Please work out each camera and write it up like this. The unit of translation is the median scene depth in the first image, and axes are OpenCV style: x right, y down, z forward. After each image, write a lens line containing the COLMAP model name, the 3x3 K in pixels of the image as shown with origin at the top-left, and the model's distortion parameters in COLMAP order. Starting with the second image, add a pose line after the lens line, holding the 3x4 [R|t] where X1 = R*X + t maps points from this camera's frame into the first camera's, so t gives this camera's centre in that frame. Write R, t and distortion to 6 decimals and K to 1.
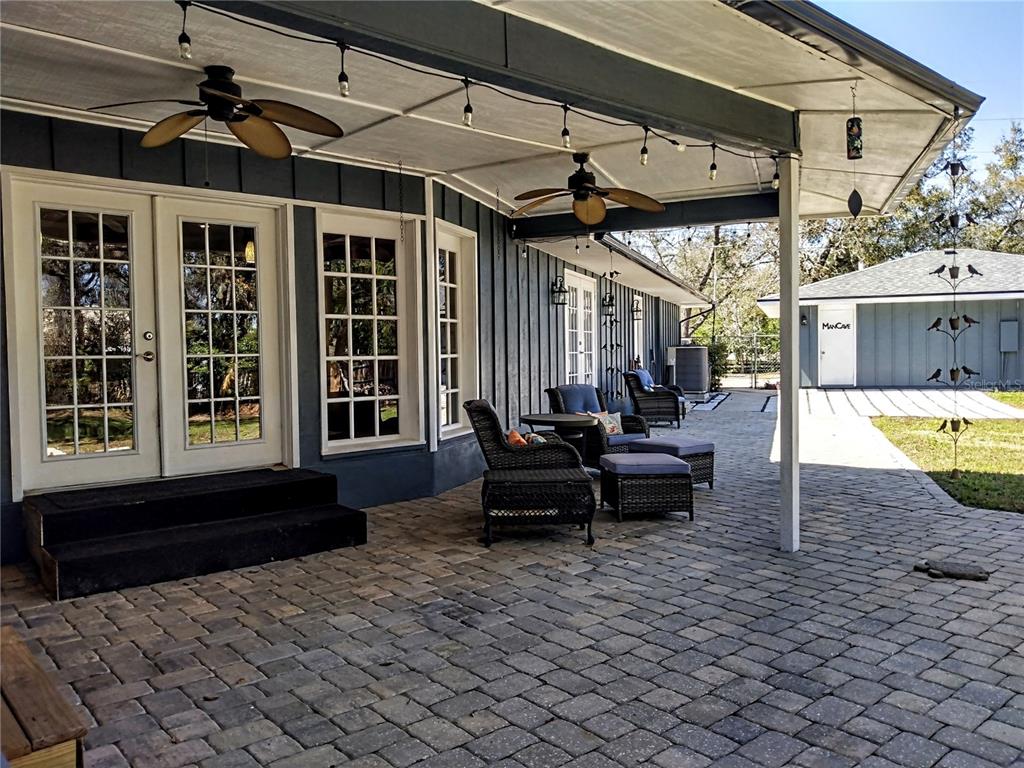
lens RADIAL K [[798.4, 0, 512.5], [0, 798.4, 379.5], [0, 0, 1]] dist [0.025413, -0.058365]
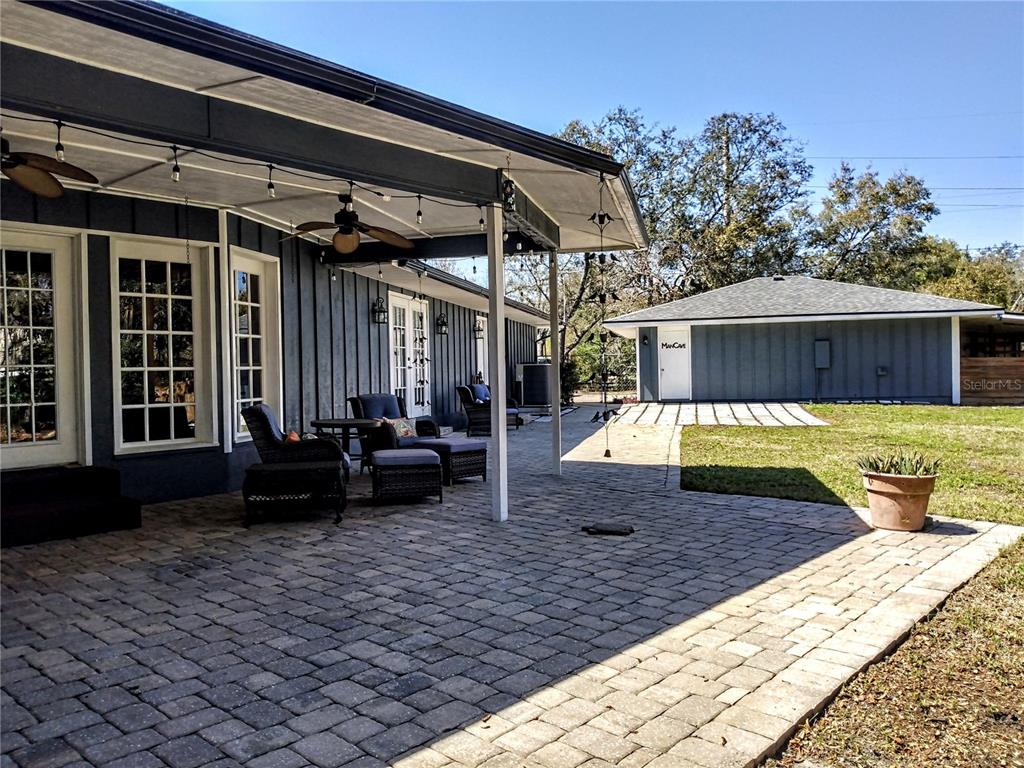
lens RADIAL K [[798.4, 0, 517.2], [0, 798.4, 378.6], [0, 0, 1]] dist [0.025413, -0.058365]
pose [[0.991811, -0.004428, 0.127638, 0.168477], [0.007897, 0.999613, -0.026686, 0.020598], [-0.127470, 0.027475, 0.991462, -0.179662]]
